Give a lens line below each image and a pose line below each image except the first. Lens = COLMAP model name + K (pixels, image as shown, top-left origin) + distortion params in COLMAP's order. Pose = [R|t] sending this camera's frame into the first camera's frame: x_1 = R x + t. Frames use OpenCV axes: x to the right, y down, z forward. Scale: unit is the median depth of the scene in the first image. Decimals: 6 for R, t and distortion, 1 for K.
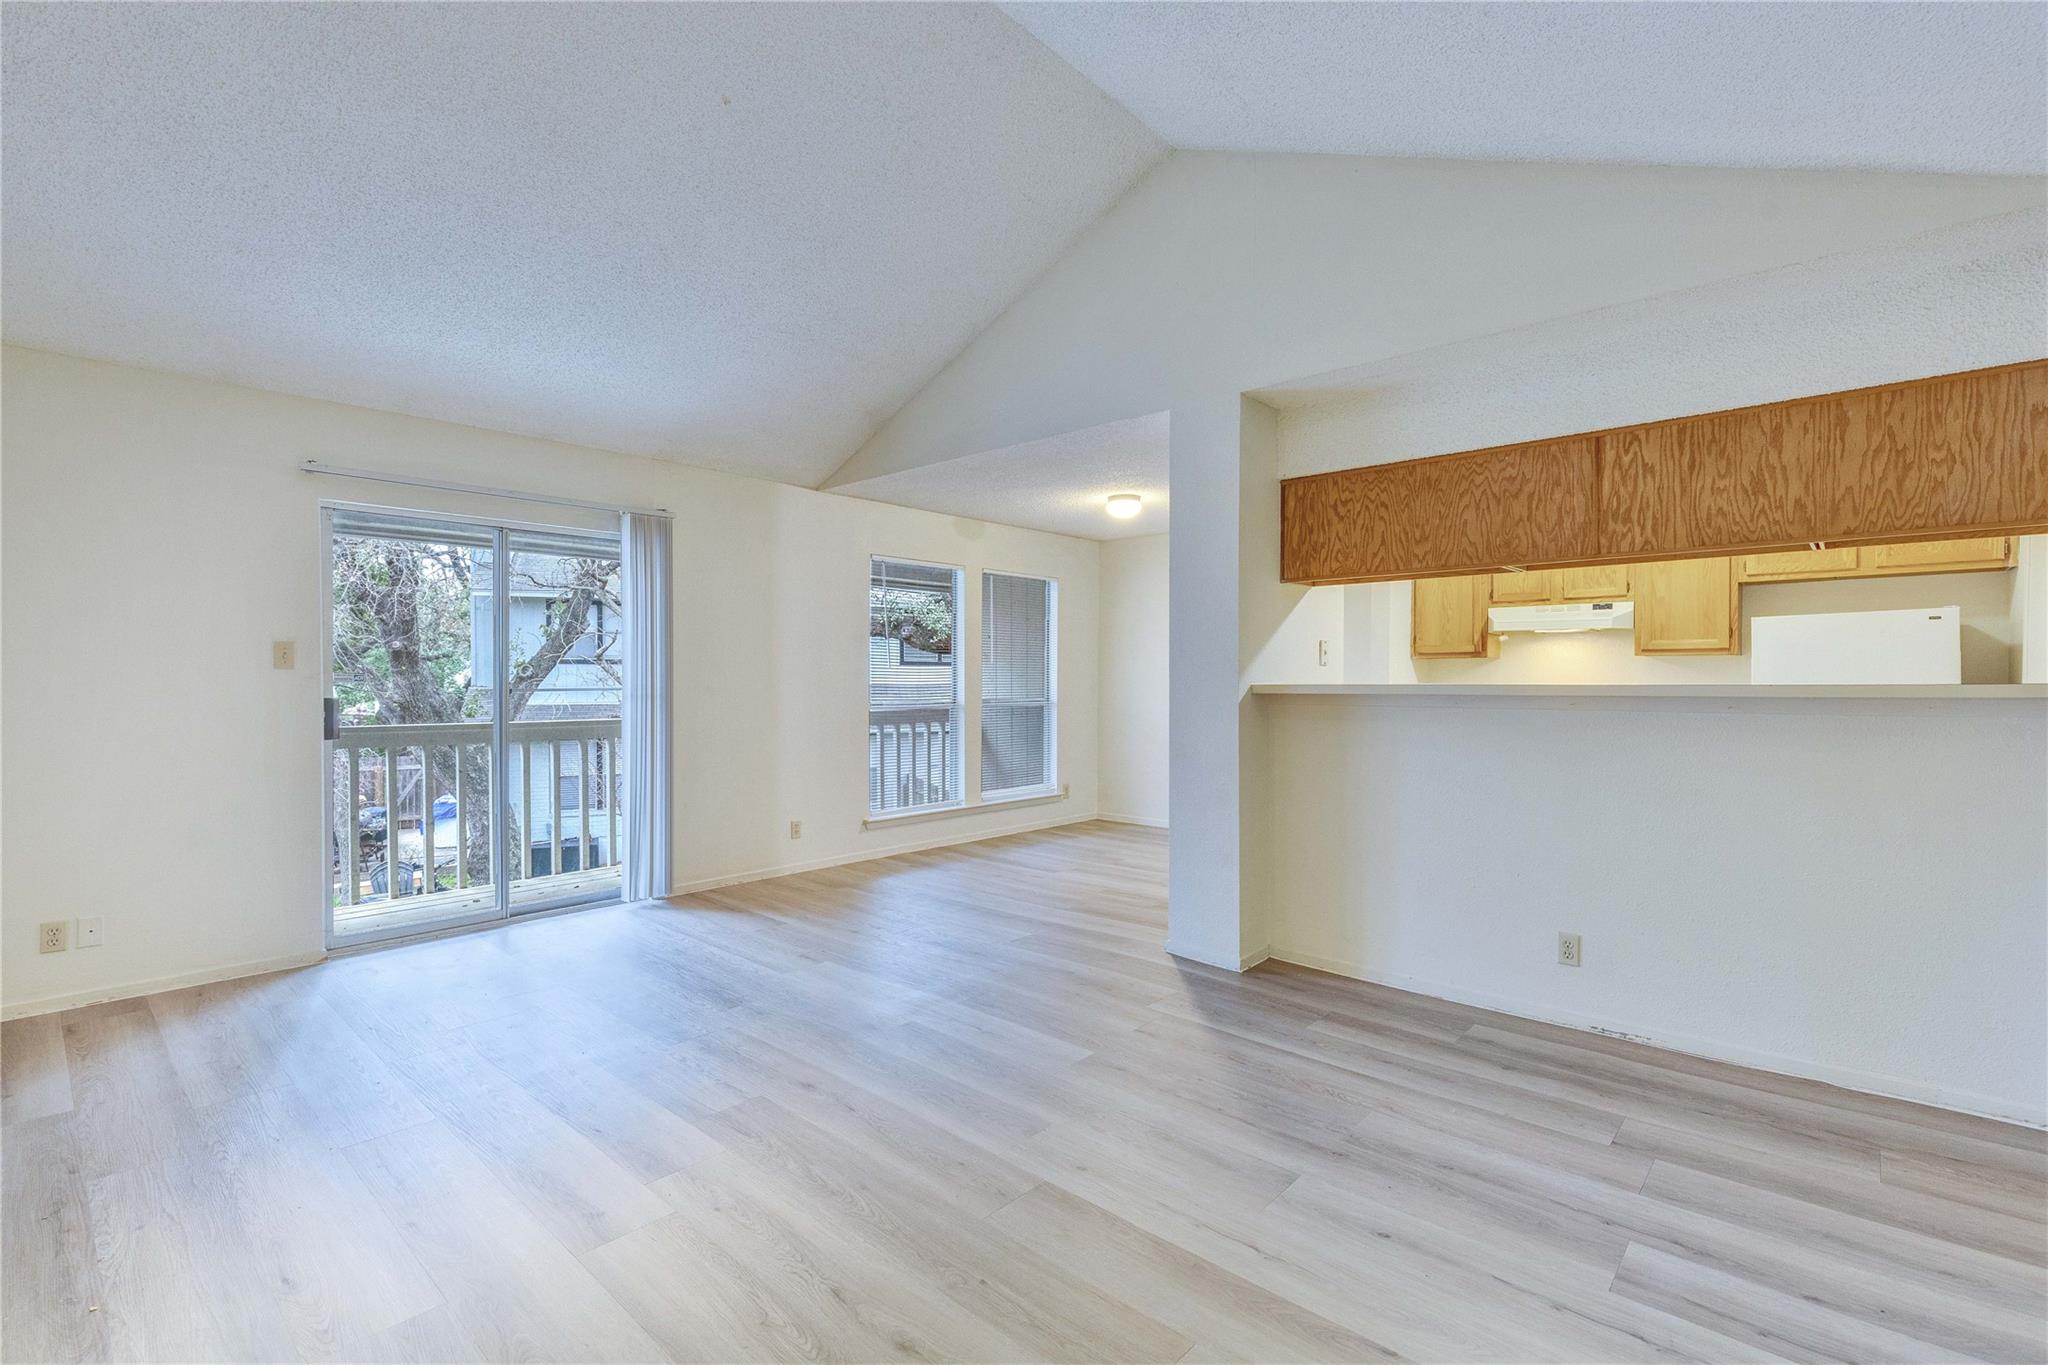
lens RADIAL K [[923.3, 0, 1022.3], [0, 923.3, 680.2], [0, 0, 1]] dist [0.018477, -0.008424]
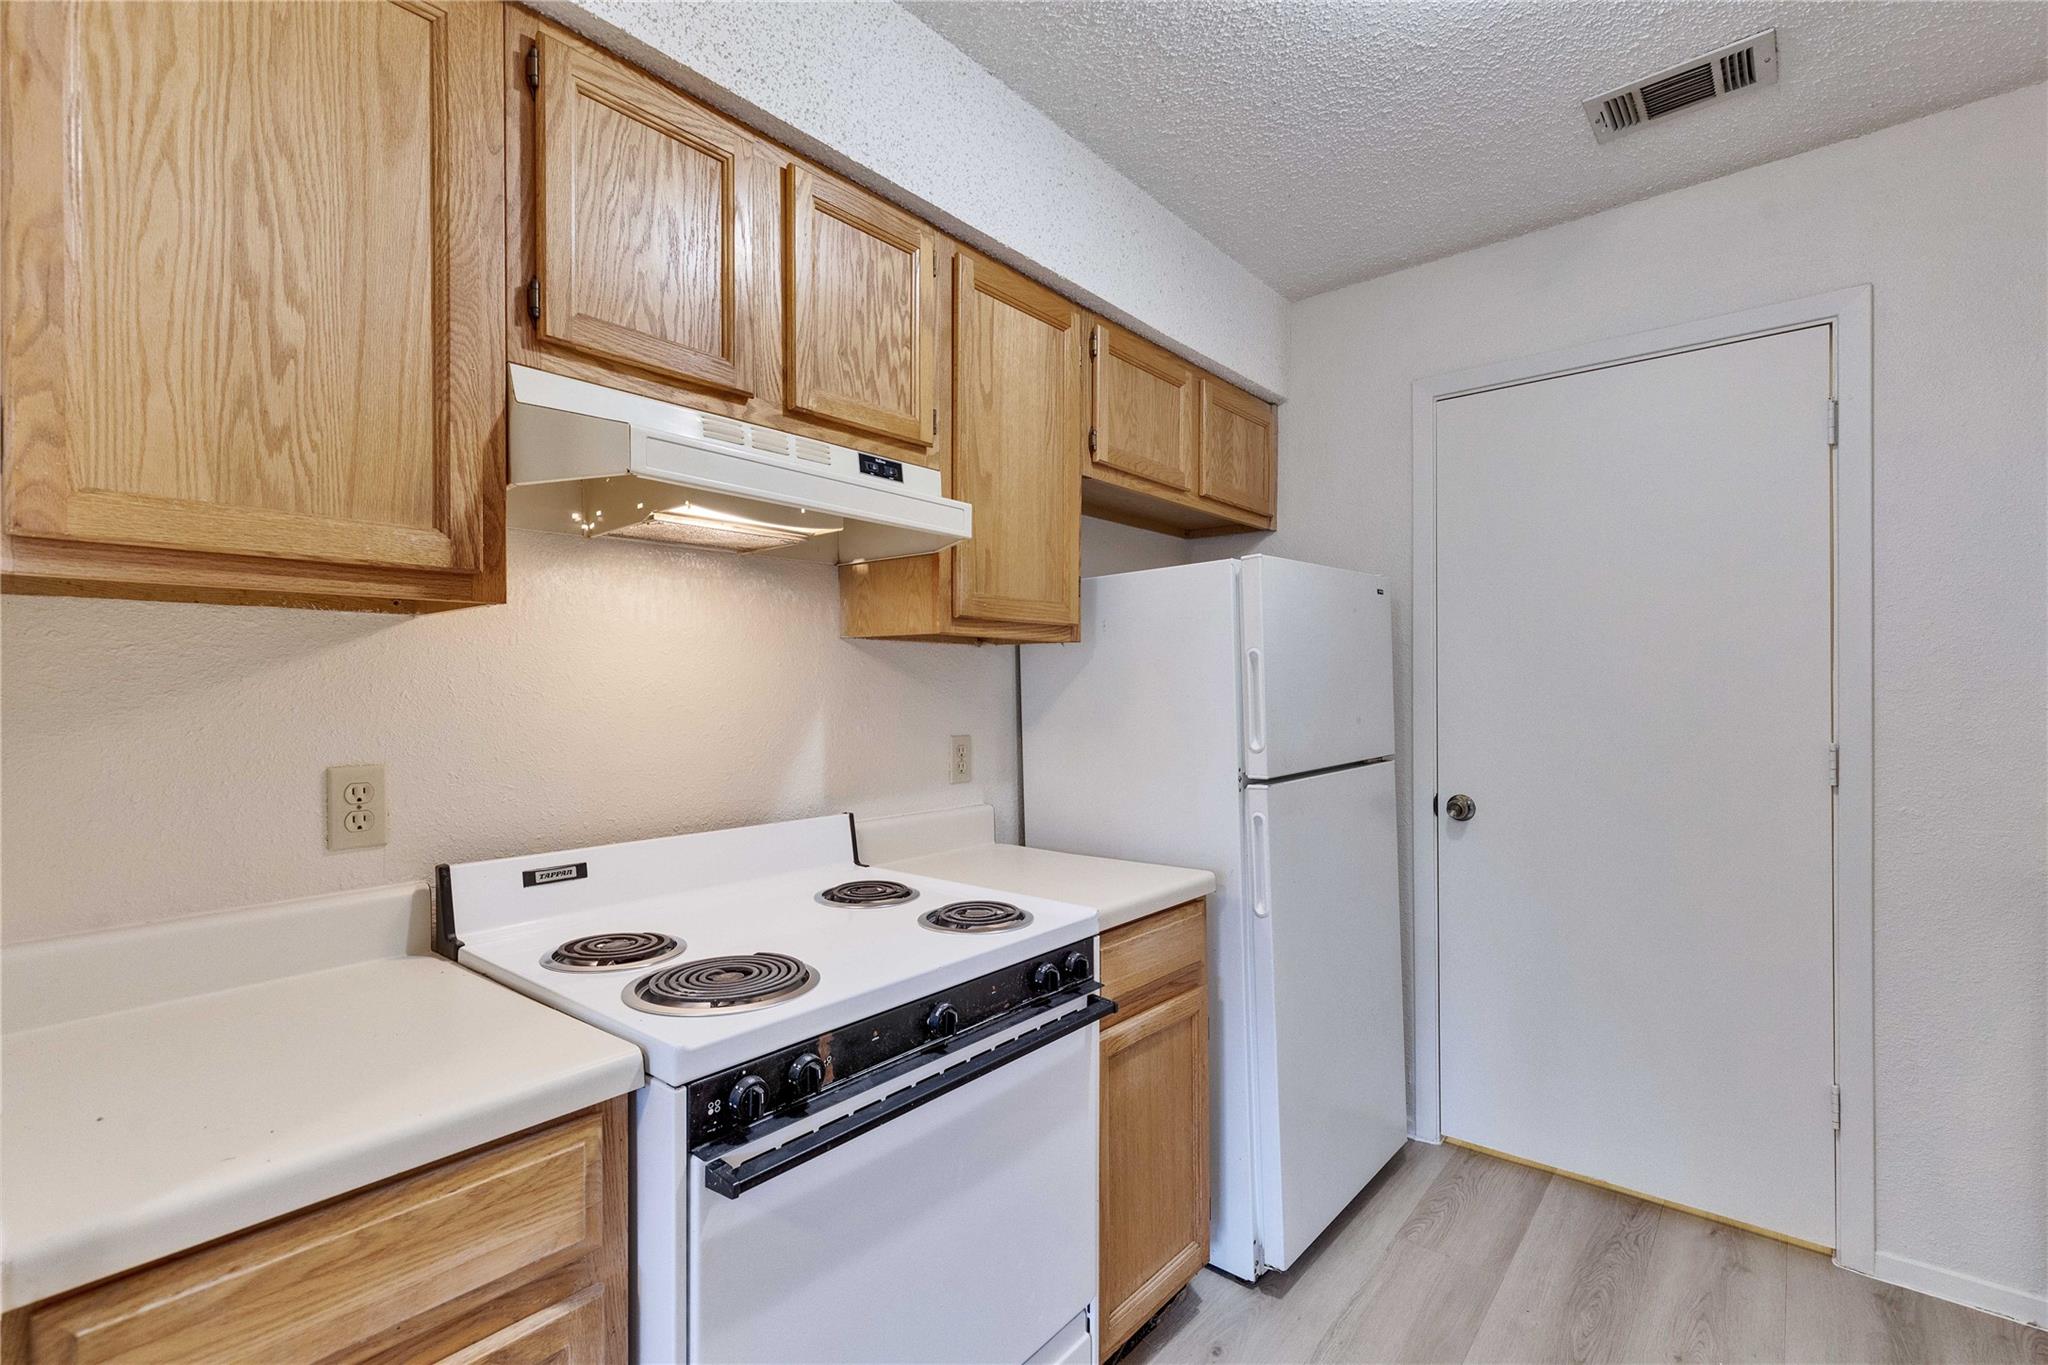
lens RADIAL K [[918.8, 0, 1018.6], [0, 918.8, 689.7], [0, 0, 1]] dist [0.006312, -0.000797]
pose [[-0.037786, 0.000204, 0.999286, 0.504271], [0.005488, 0.999985, 0.000004, -0.009053], [-0.999271, 0.005484, -0.037786, 1.524455]]
